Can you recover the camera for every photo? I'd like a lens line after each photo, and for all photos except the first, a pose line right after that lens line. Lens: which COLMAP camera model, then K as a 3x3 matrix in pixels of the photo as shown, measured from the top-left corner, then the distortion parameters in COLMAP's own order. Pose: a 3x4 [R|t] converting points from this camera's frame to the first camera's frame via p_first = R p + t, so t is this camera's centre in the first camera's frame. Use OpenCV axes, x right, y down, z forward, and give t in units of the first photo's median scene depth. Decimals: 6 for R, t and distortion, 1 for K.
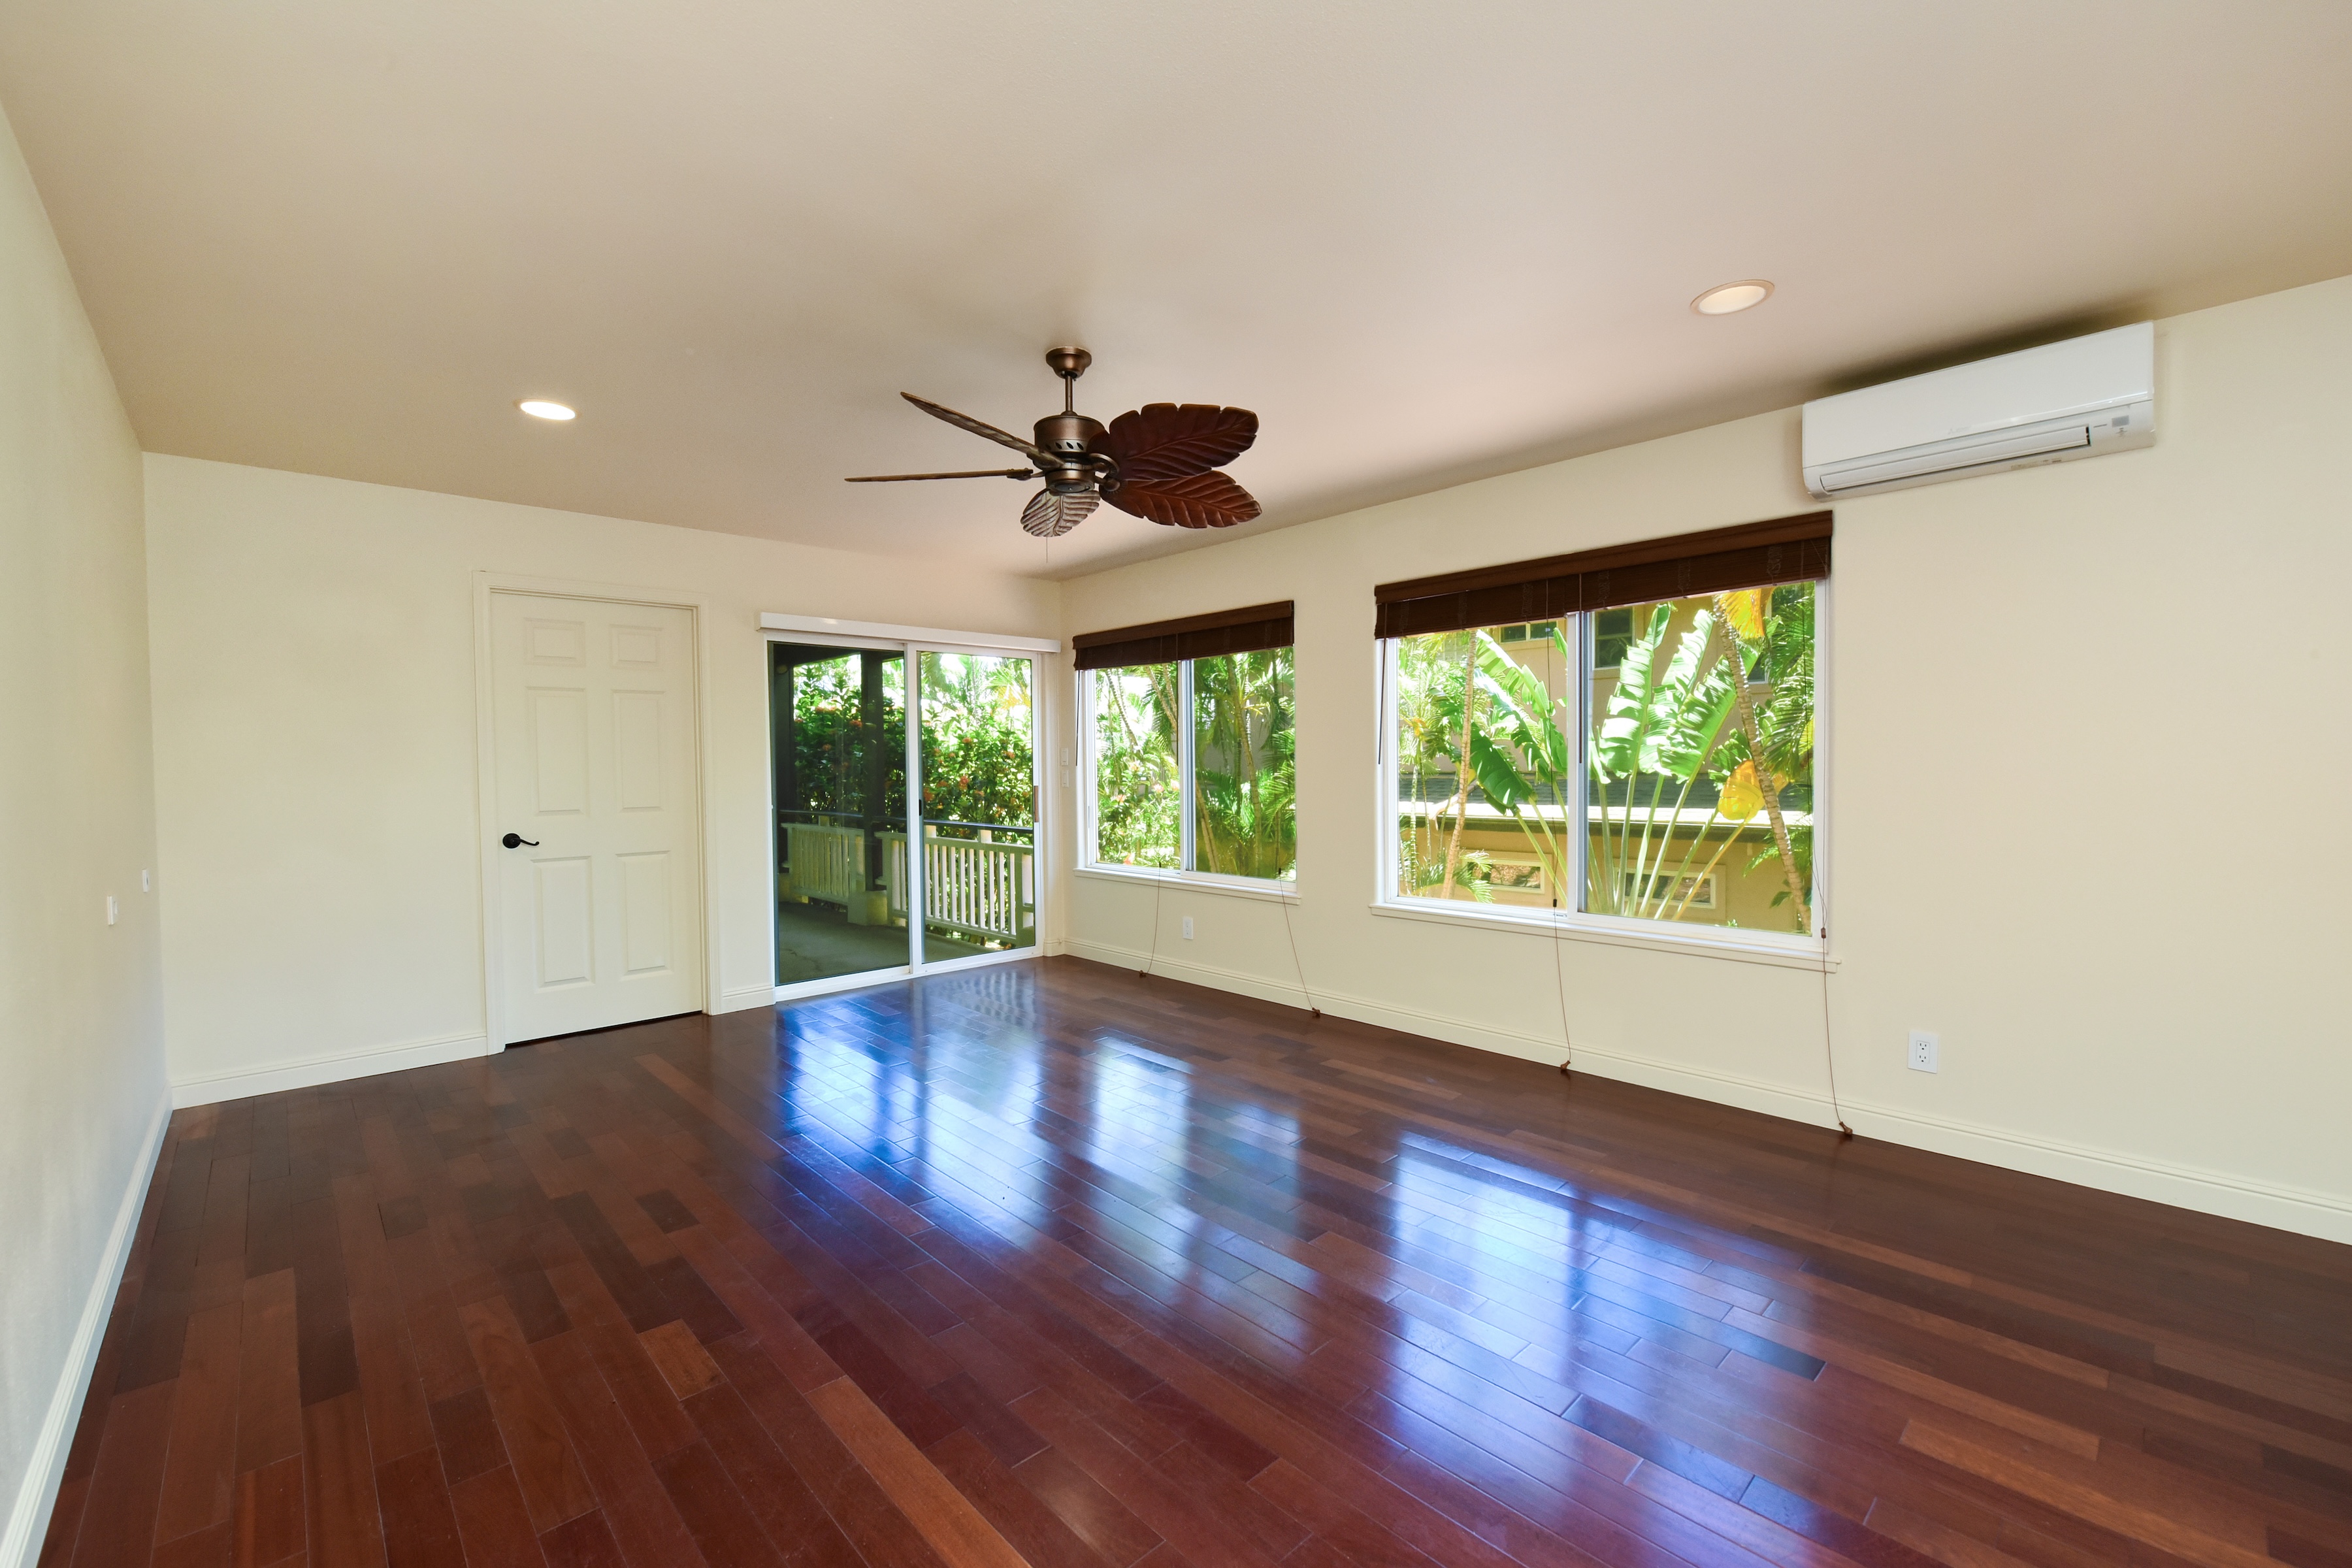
lens RADIAL K [[964.6, 0, 1176.0], [0, 964.6, 784.0], [0, 0, 1]] dist [-0.001938, -0.000283]
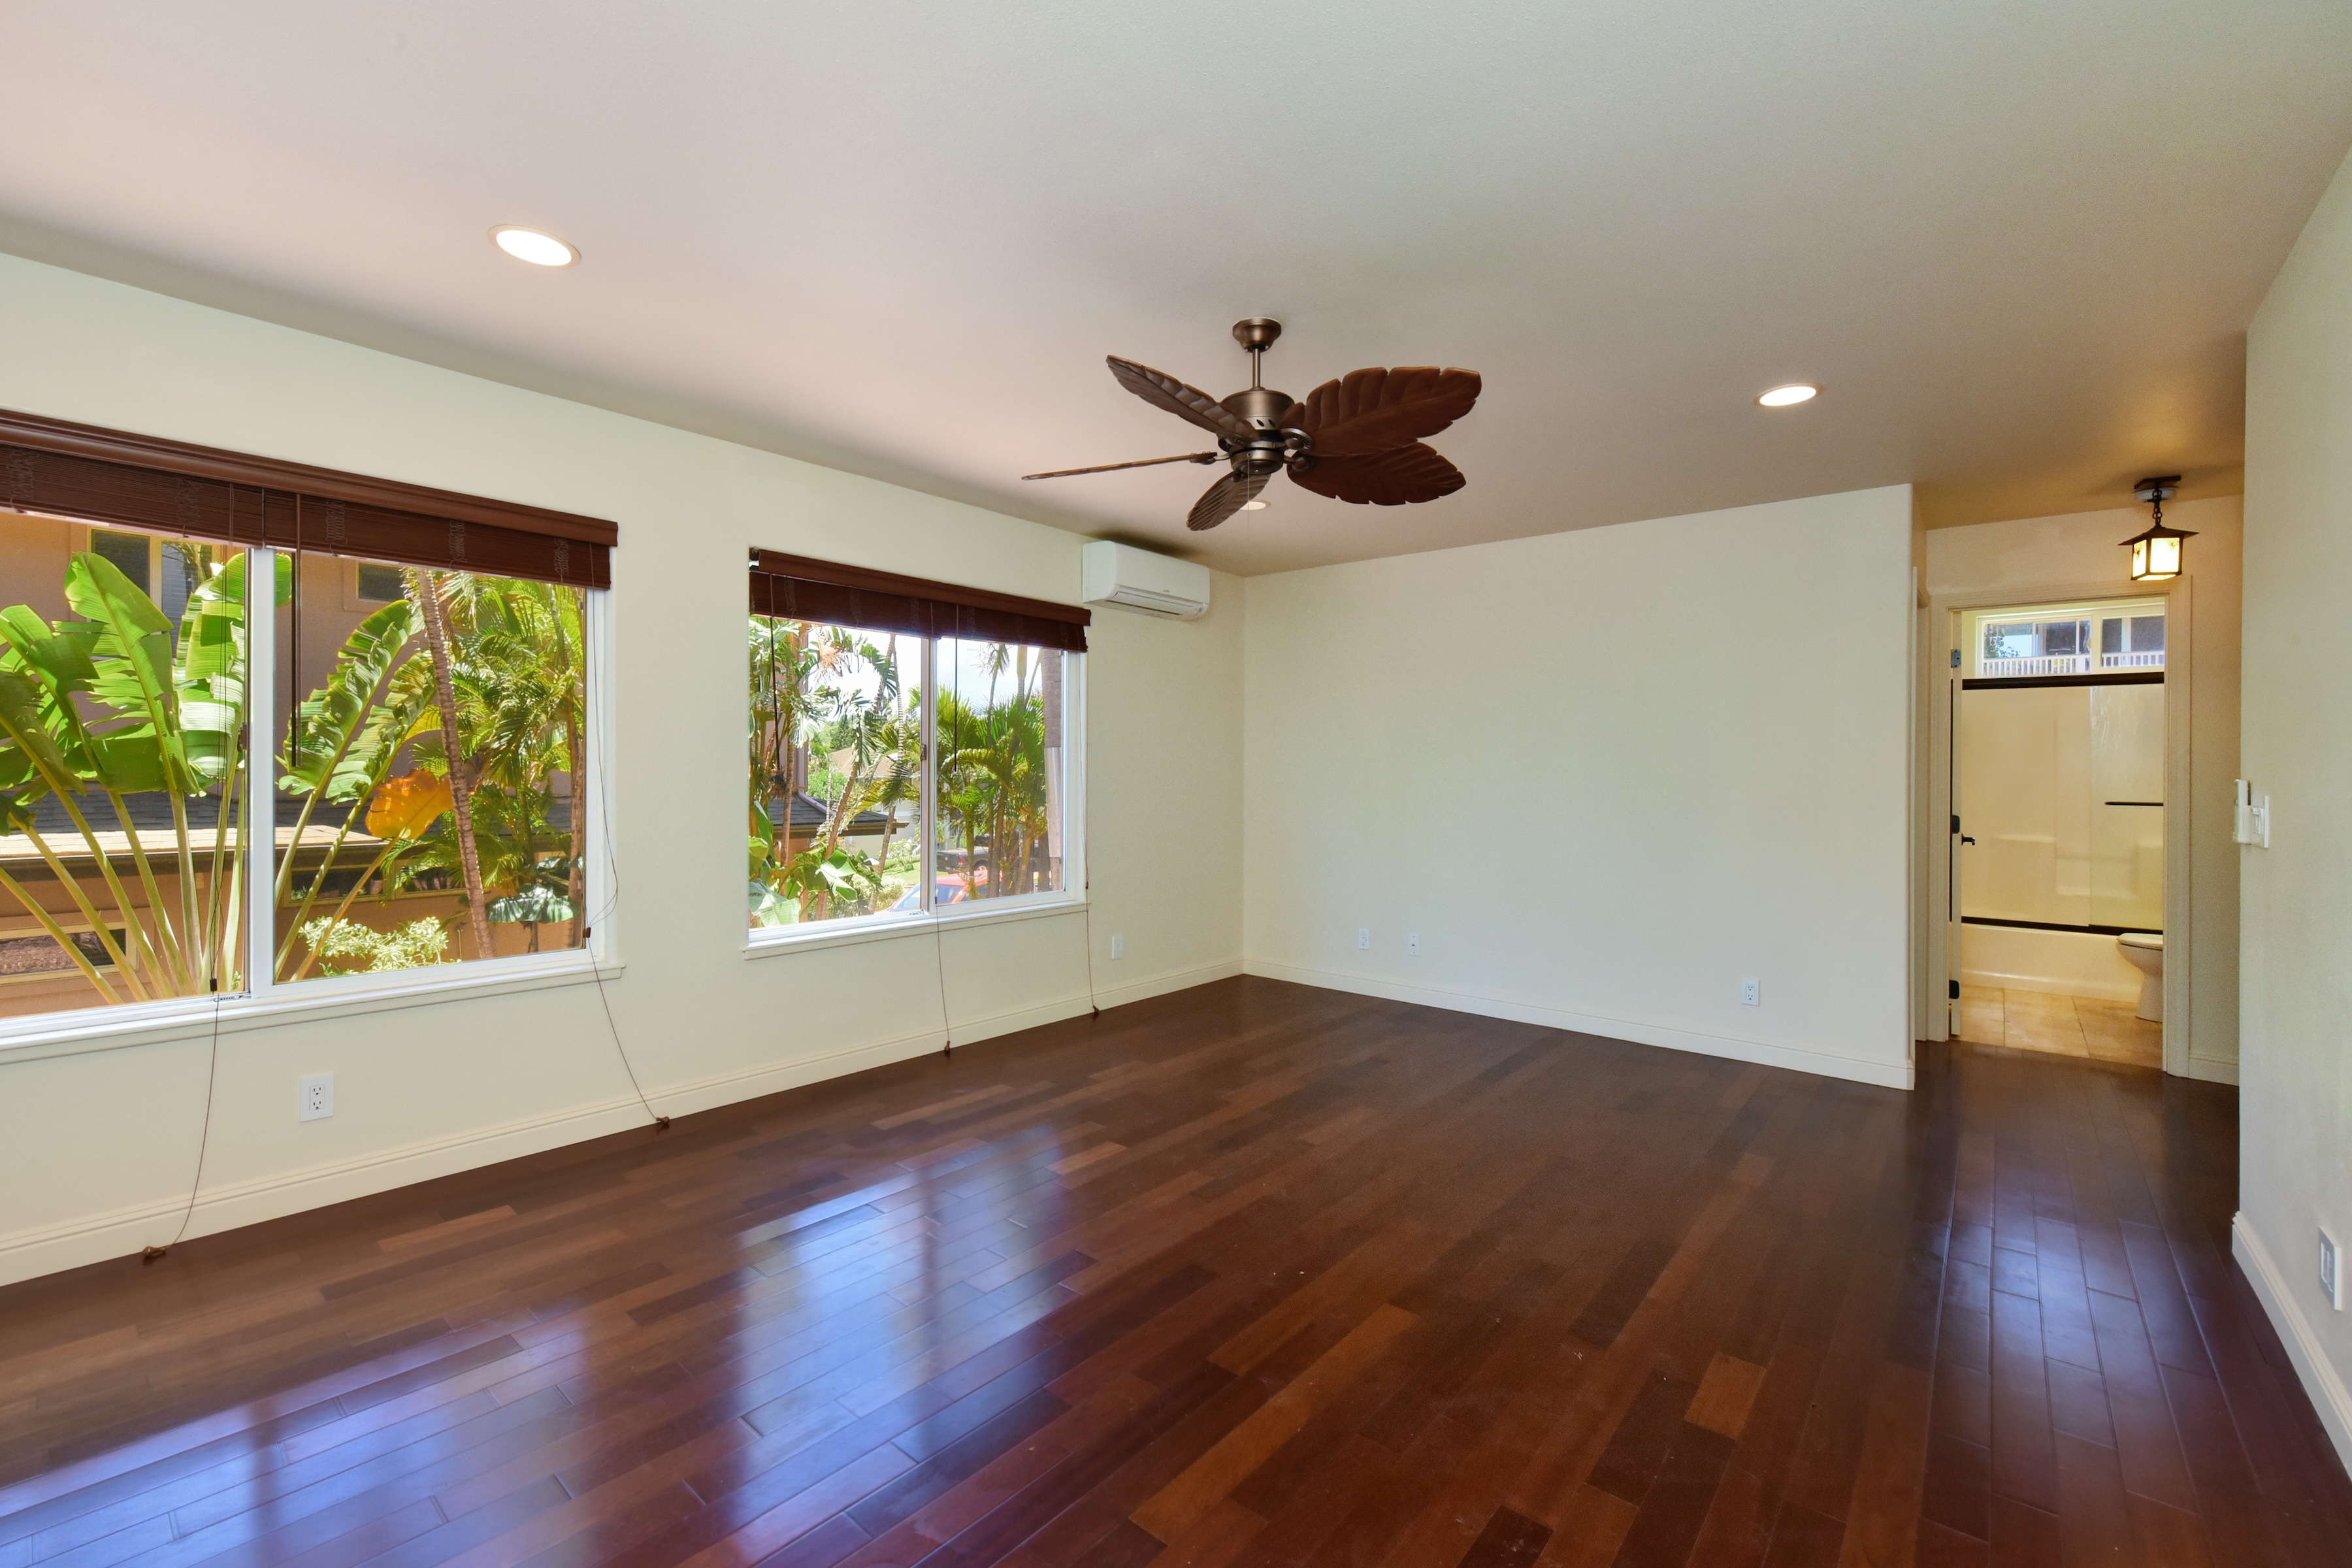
lens RADIAL K [[984.7, 0, 1181.3], [0, 984.7, 773.2], [0, 0, 1]] dist [0.001021, 0.000276]
pose [[-0.117777, 0.008065, 0.993007, -0.756111], [0.010460, 0.999922, -0.006880, -0.009976], [-0.992985, 0.009577, -0.117853, 0.872282]]
